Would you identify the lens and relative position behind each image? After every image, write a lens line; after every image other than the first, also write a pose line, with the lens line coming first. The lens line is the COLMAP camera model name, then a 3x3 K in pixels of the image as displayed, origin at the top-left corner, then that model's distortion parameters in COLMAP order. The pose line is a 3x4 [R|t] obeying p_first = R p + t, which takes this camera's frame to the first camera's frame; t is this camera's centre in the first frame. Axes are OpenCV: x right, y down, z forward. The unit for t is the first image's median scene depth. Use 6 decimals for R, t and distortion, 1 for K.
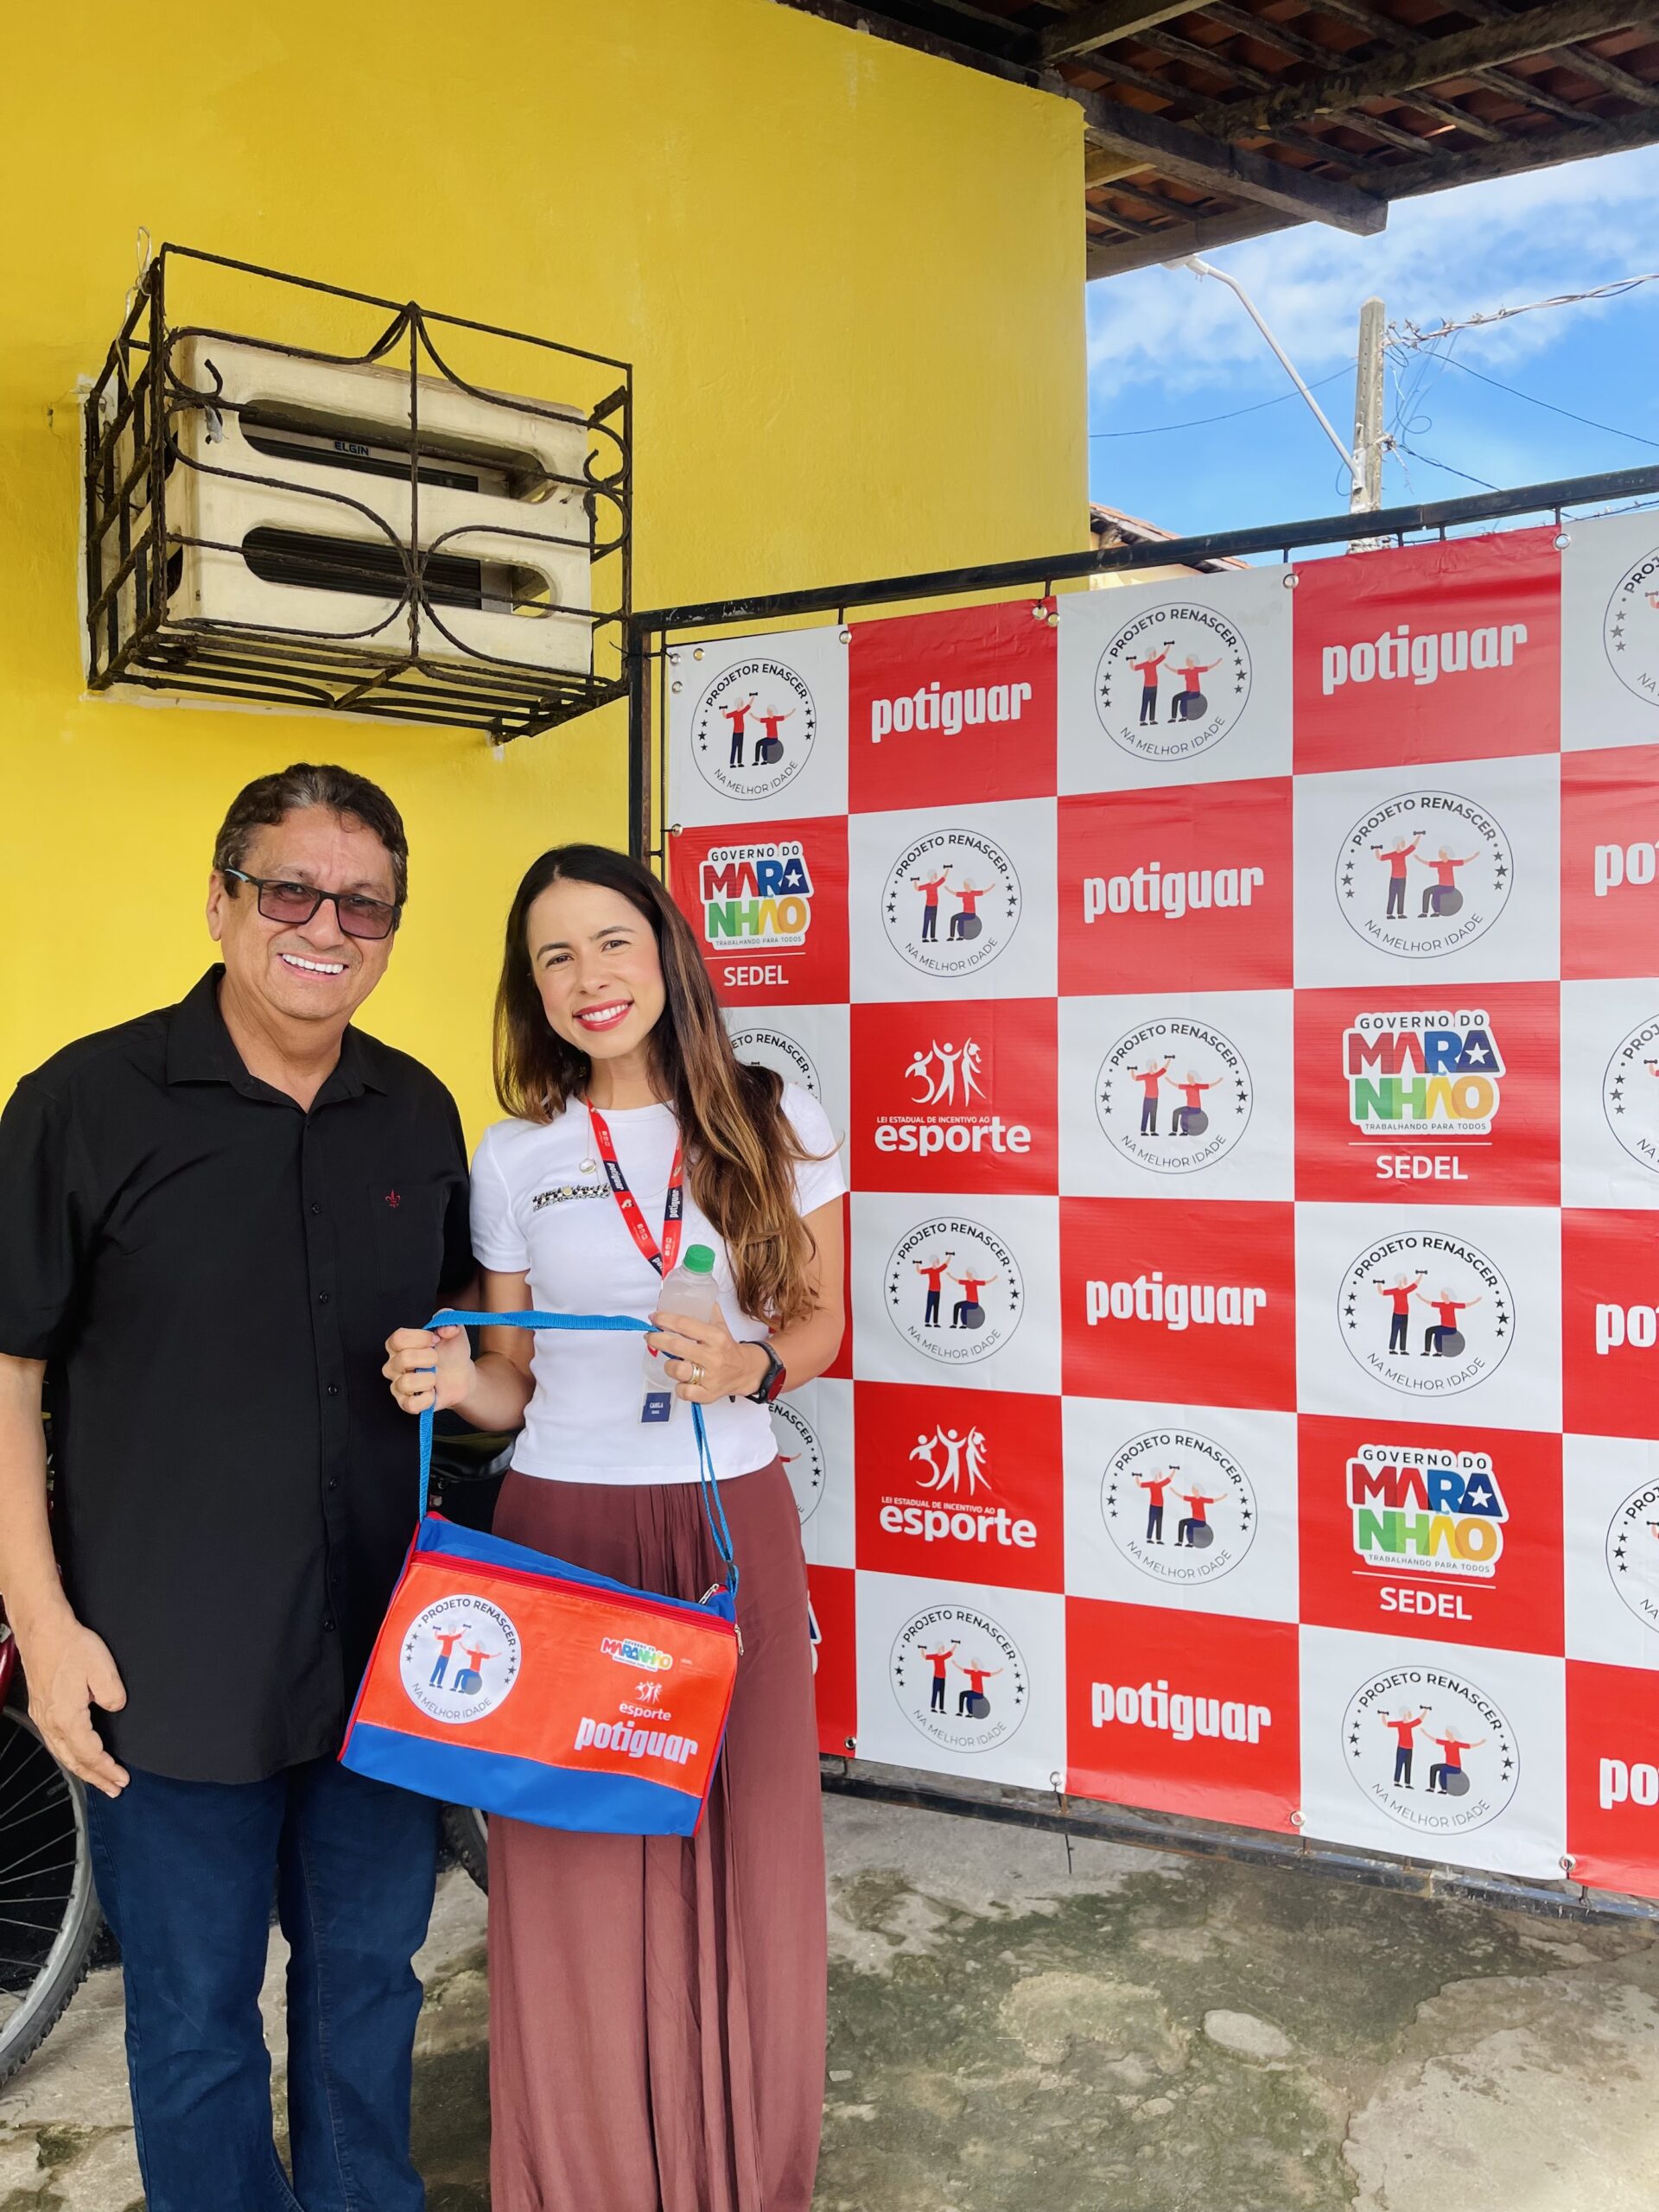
lens RADIAL K [[1690.0, 0, 829.5], [0, 1690.0, 1106.0], [0, 0, 1]] dist [0.059435, -0.081647]
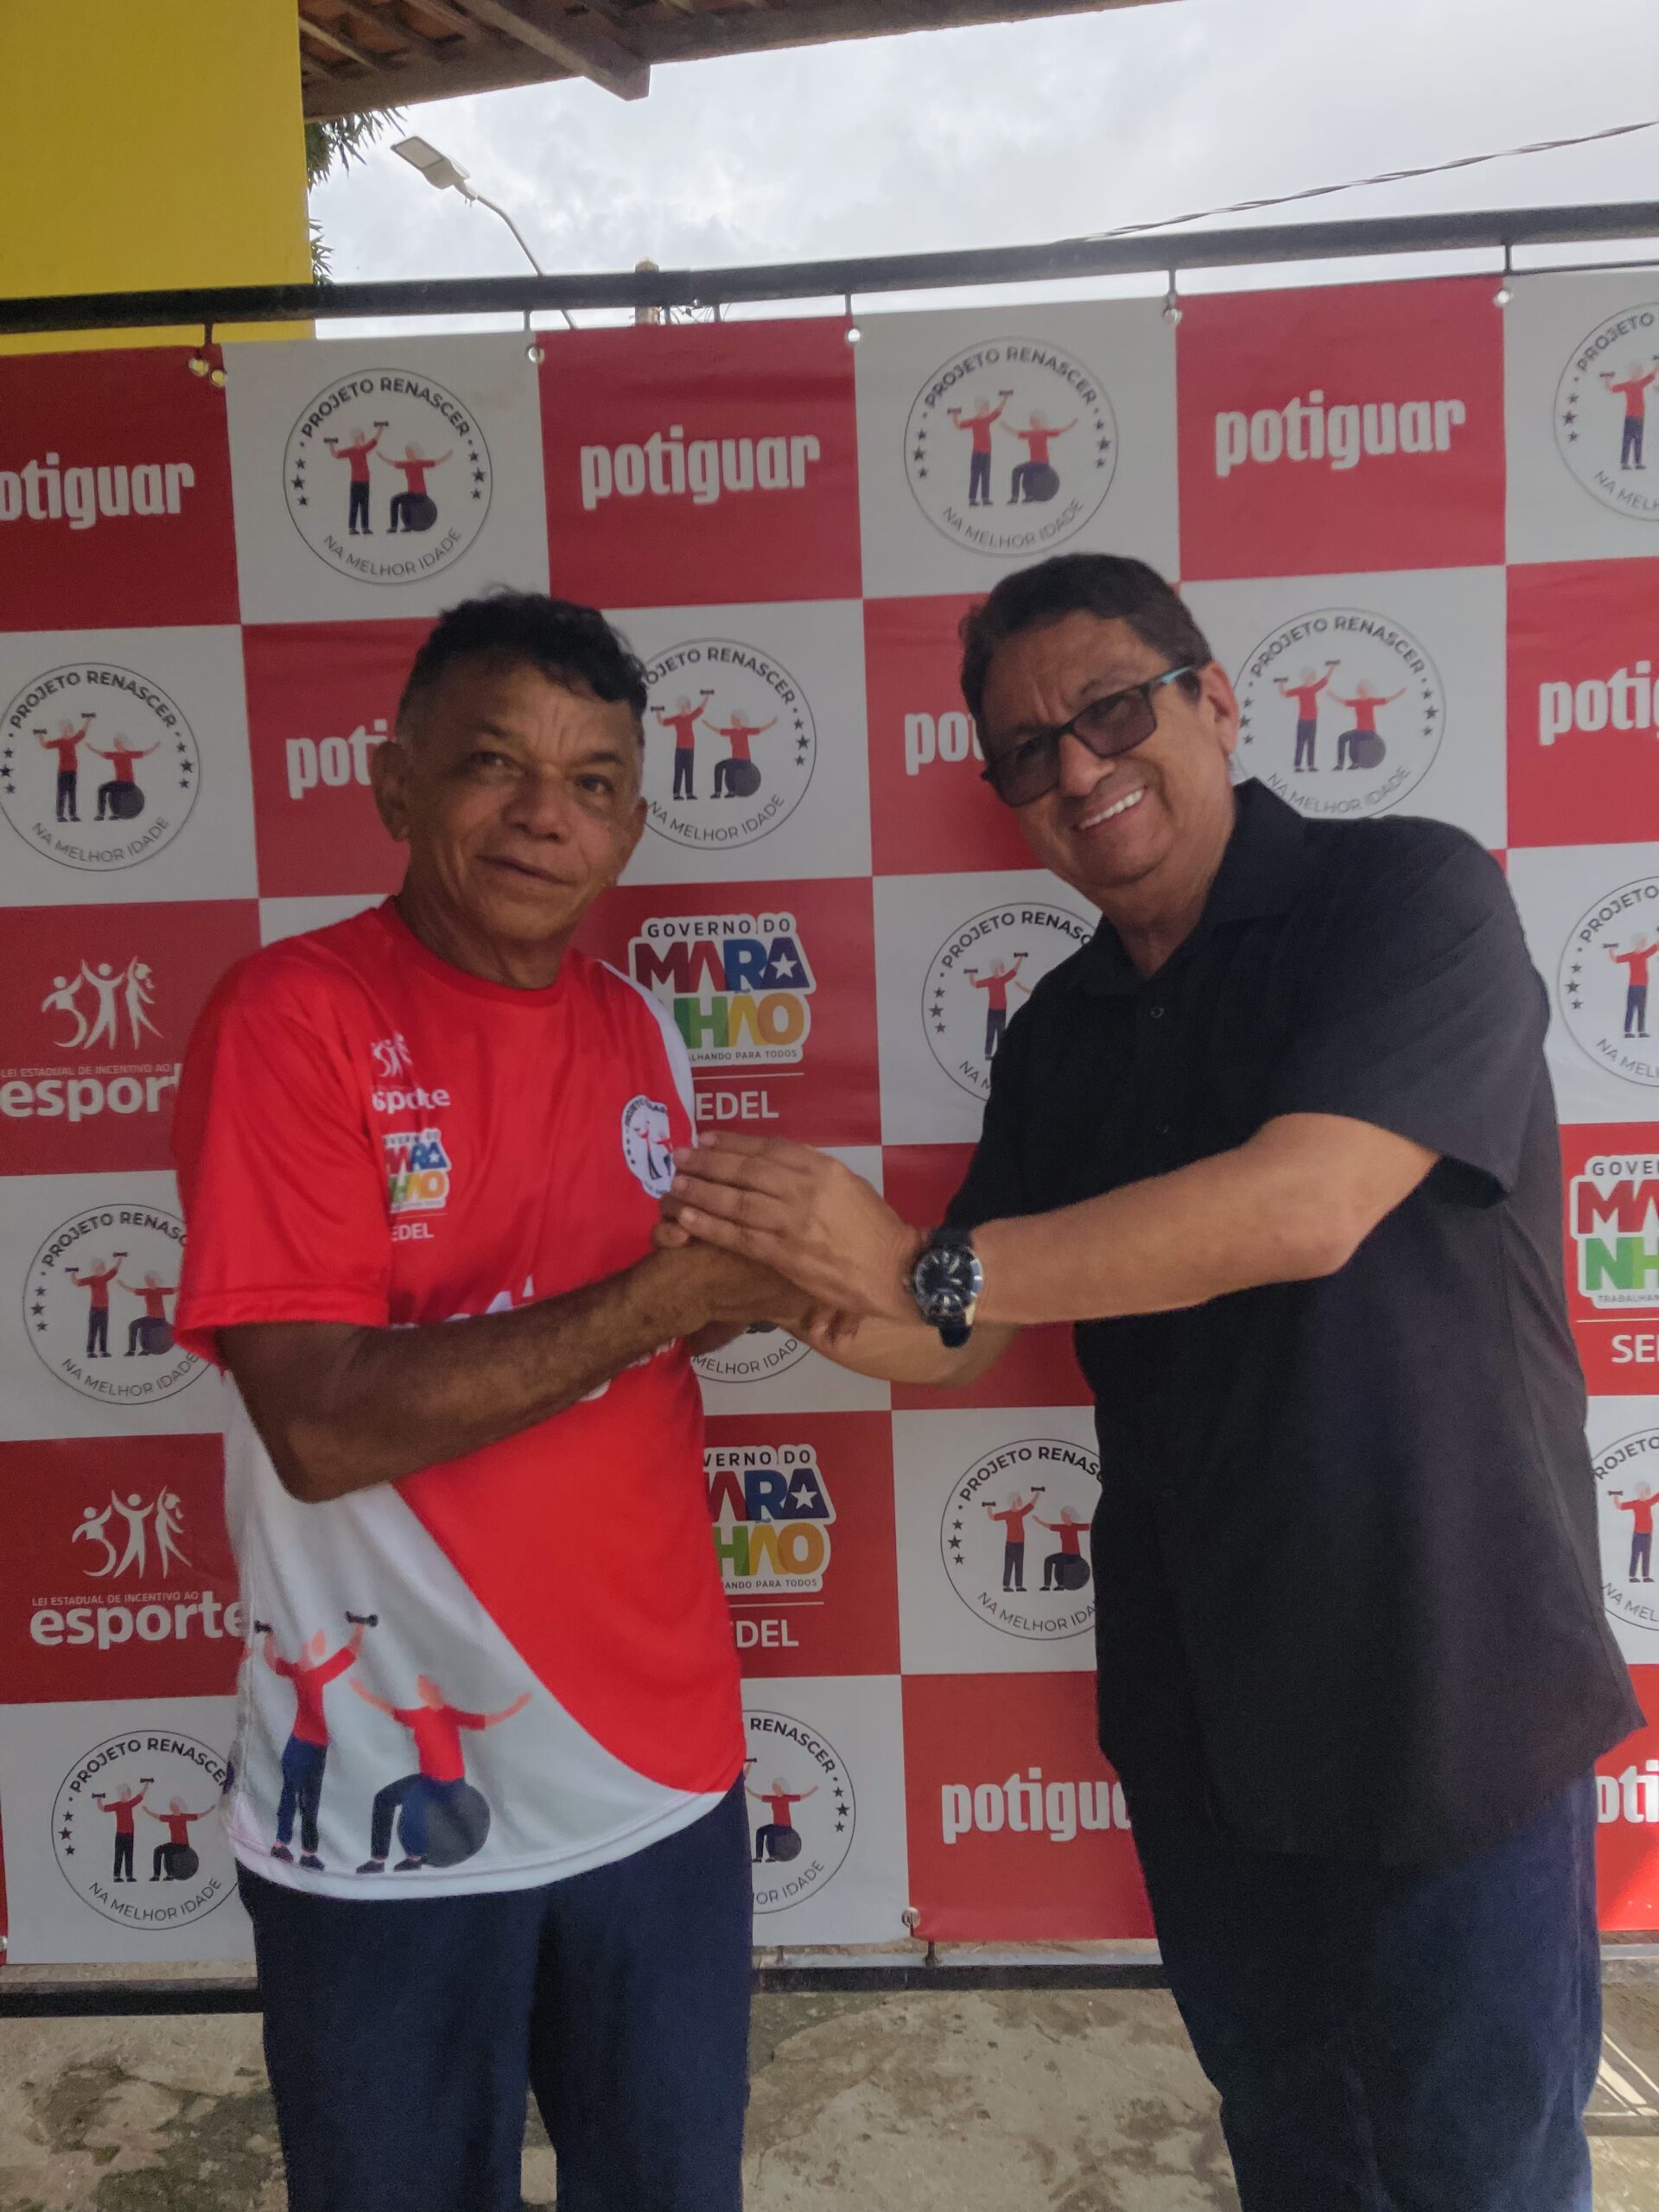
lens RADIAL K [[1664.4, 0, 827.2], [0, 1664.4, 1126.1], [0, 0, 1]] dist [0.115499, -0.127276]
pose [[0.922086, -0.043091, 0.384578, 0.076187], [0.033850, 0.998953, 0.030770, 0.020746], [-0.385501, -0.015354, 0.922579, 0.217796]]
